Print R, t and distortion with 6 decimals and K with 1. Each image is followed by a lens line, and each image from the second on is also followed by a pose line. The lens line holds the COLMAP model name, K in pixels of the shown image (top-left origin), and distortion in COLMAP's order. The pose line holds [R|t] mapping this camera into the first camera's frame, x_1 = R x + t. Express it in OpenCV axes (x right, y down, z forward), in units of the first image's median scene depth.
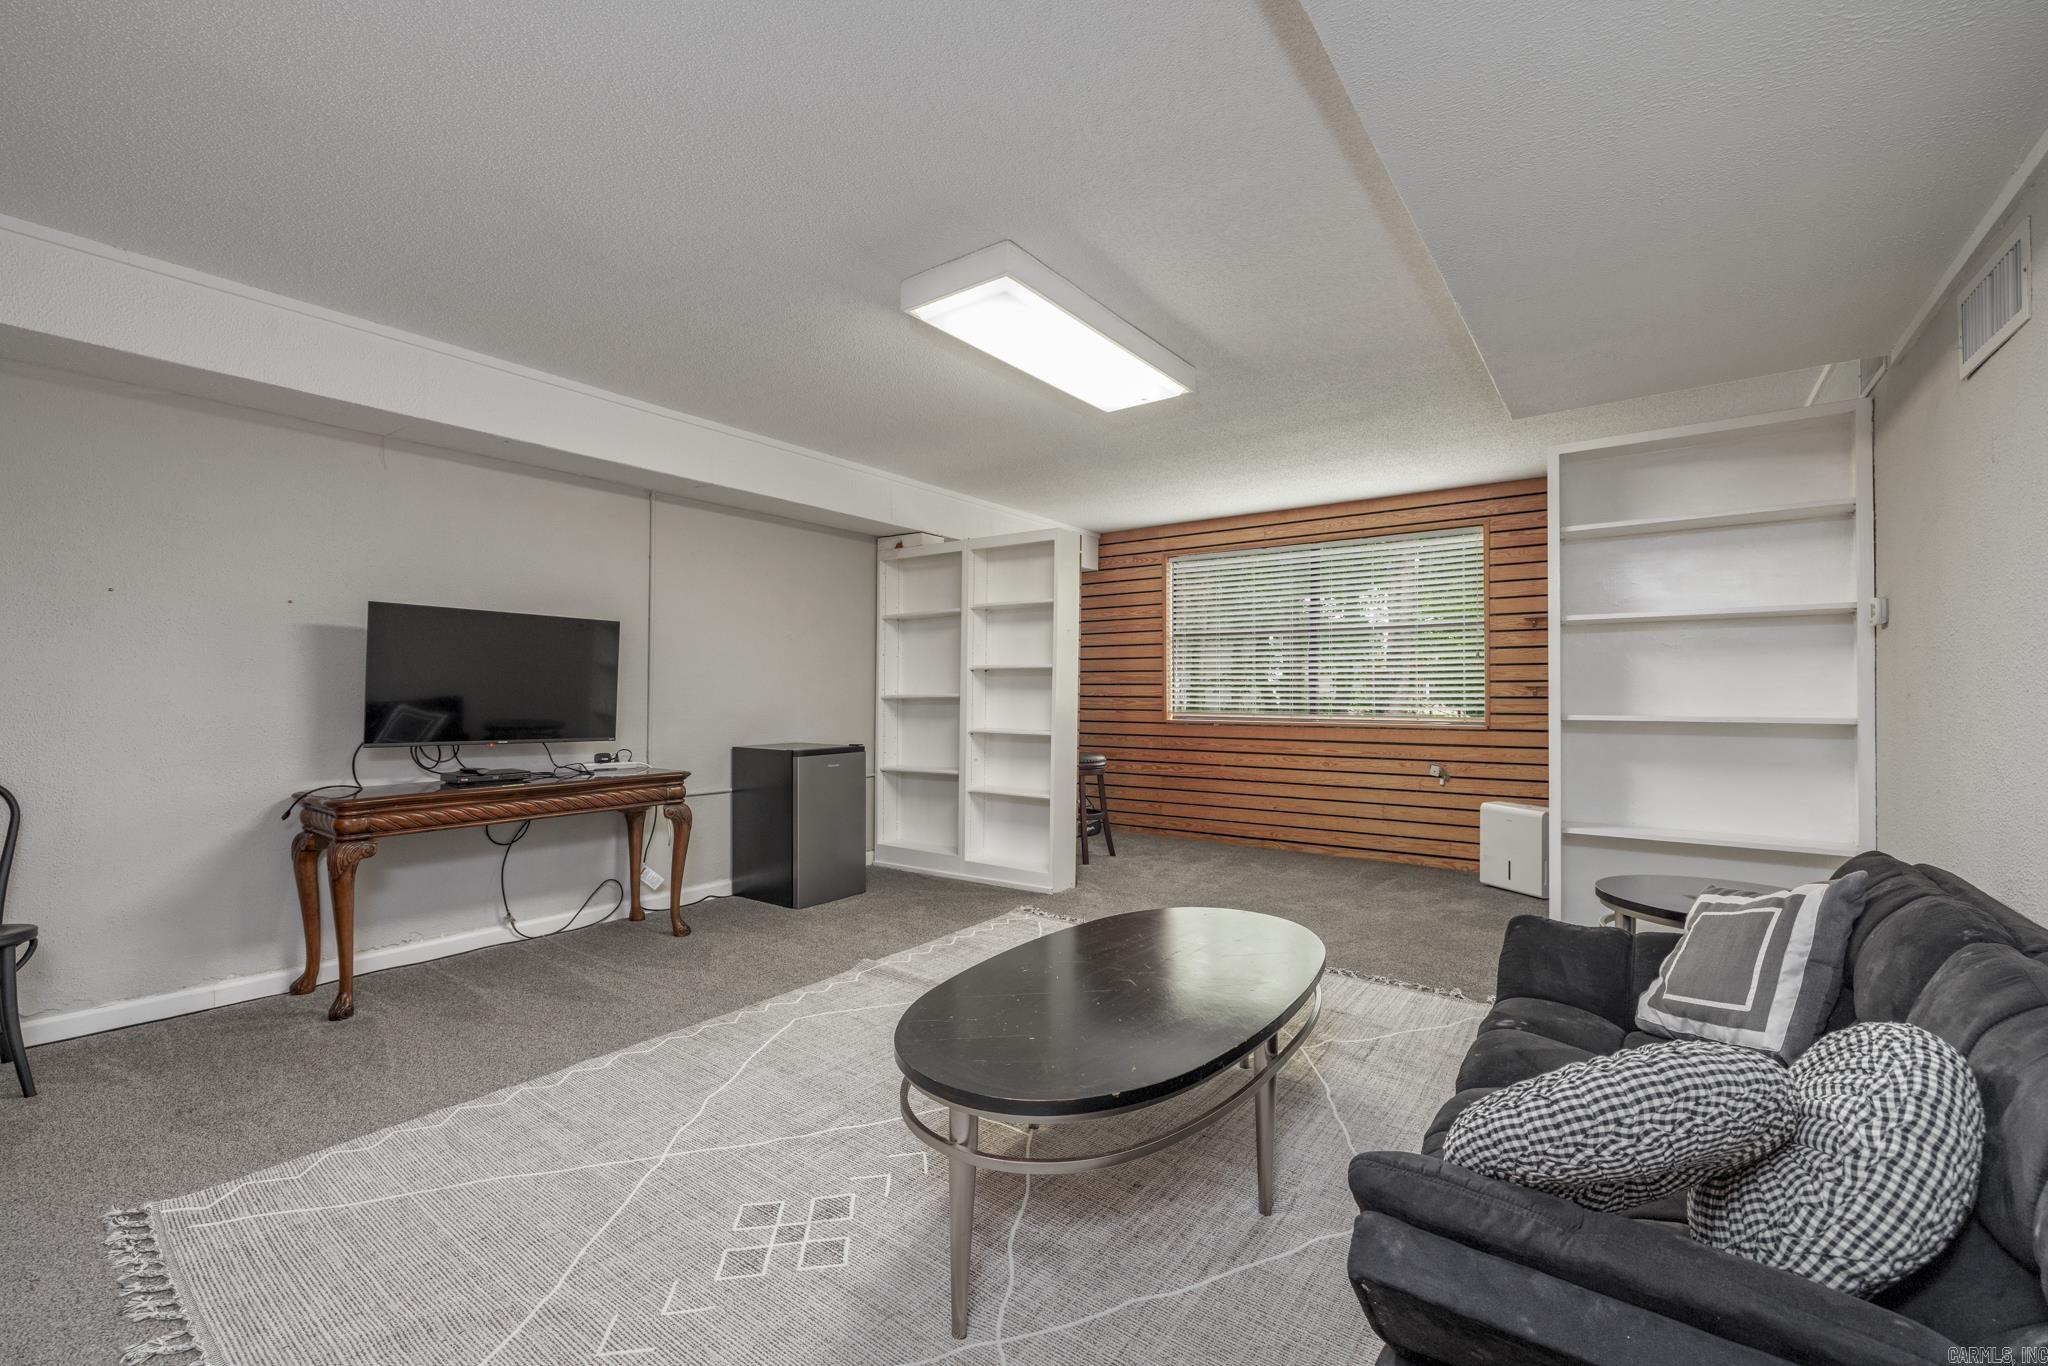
lens RADIAL K [[858.0, 0, 1016.1], [0, 858.0, 683.5], [0, 0, 1]] dist [0.000181, 0.000003]
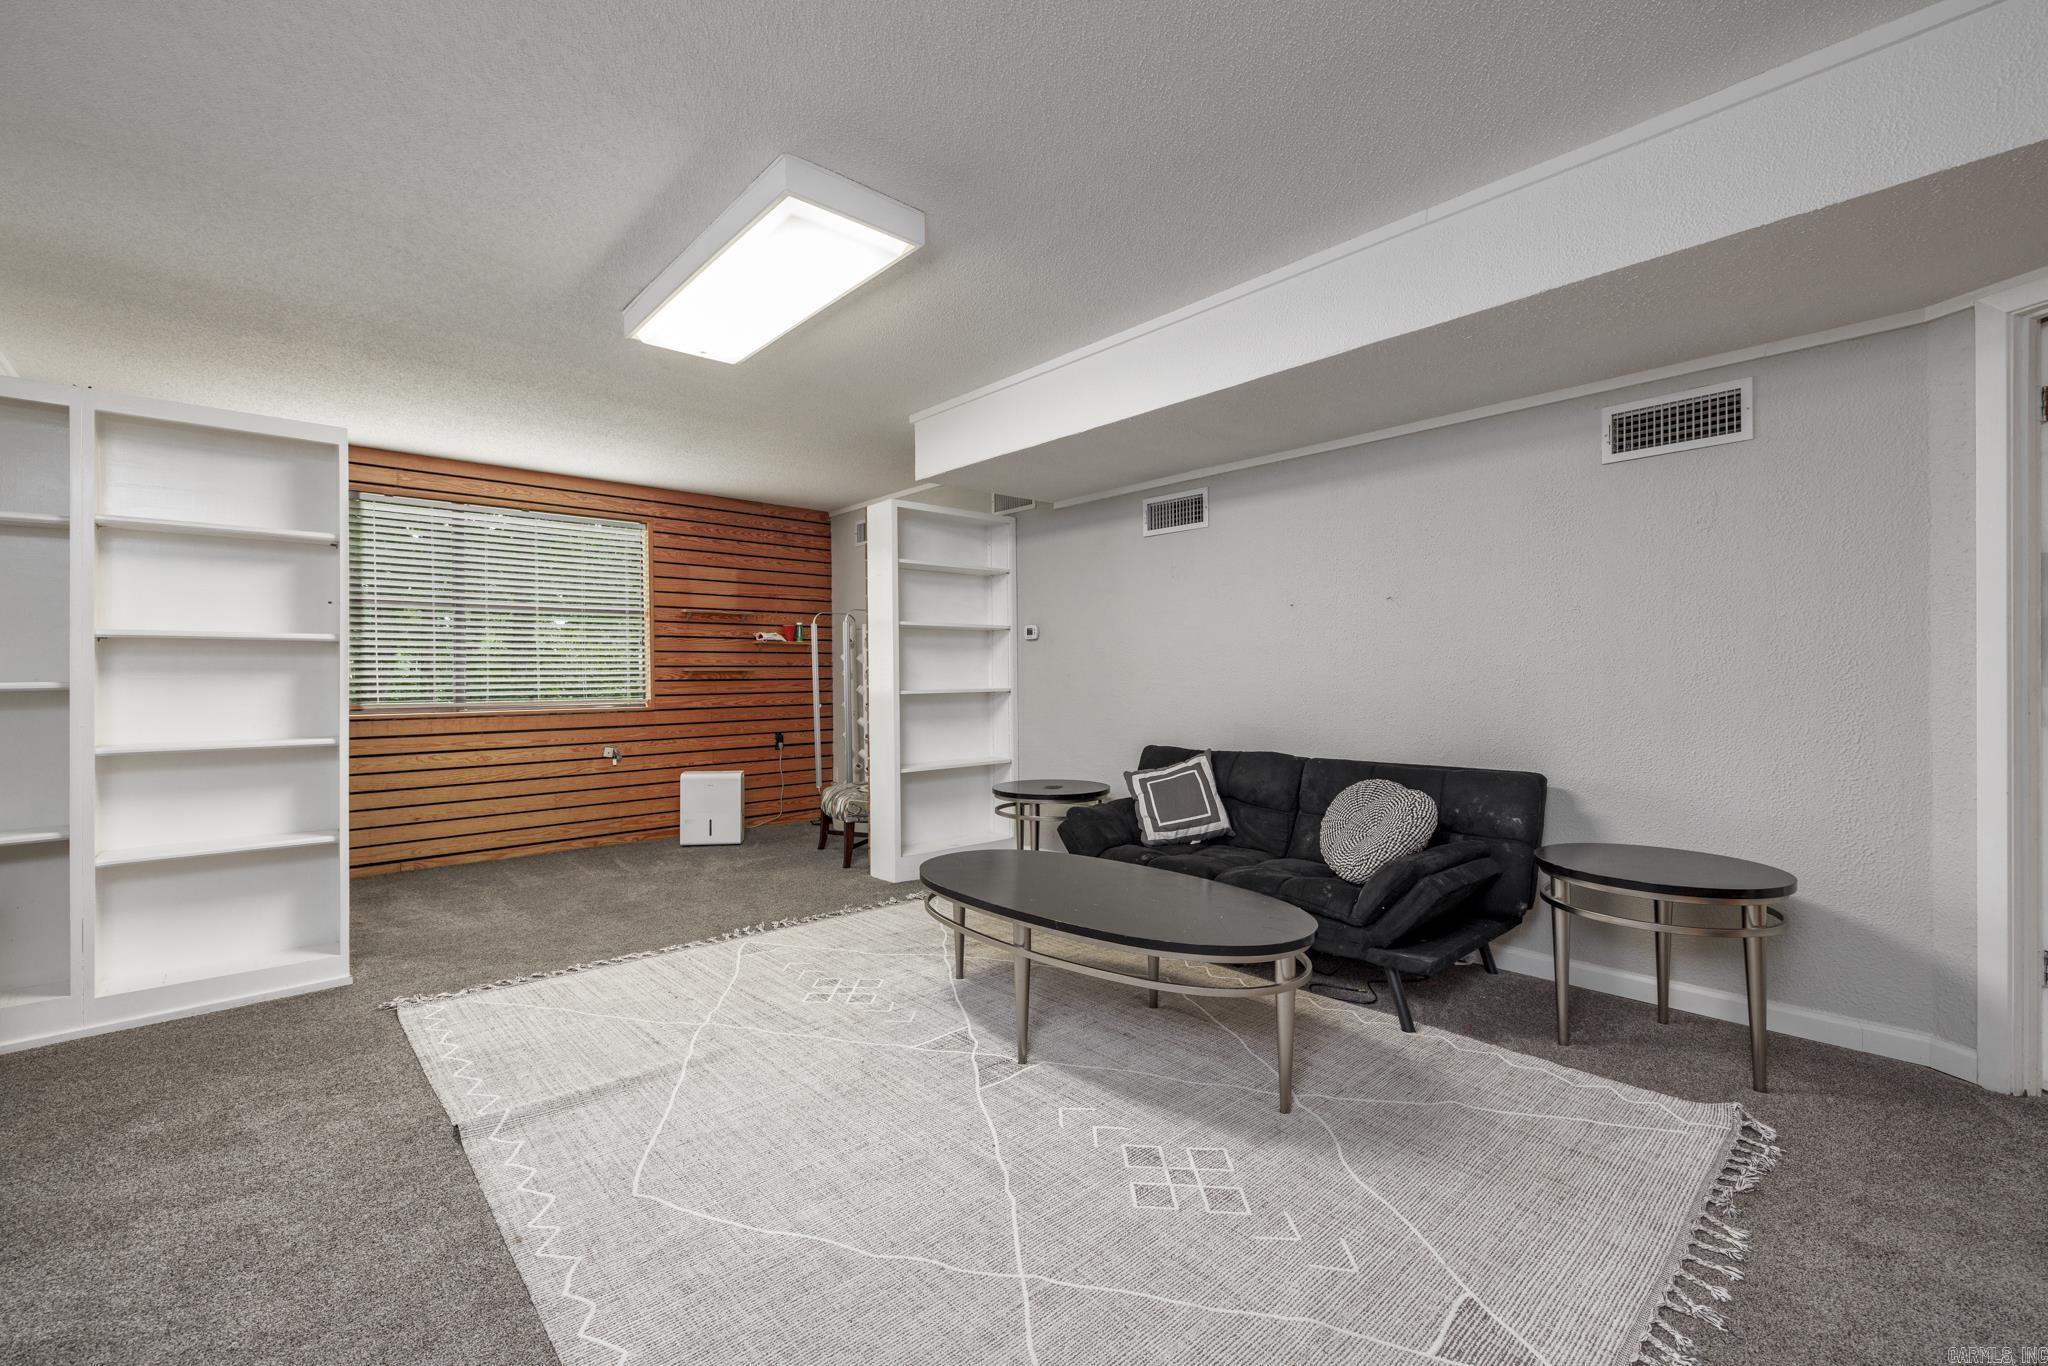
lens RADIAL K [[858.0, 0, 1016.7], [0, 858.0, 677.3], [0, 0, 1]] dist [0.000181, 0.000003]
pose [[0.199314, -0.005416, 0.979921, -0.461085], [-0.005649, 0.999962, 0.006675, 0.001865], [-0.979919, -0.006866, 0.199275, 0.336608]]
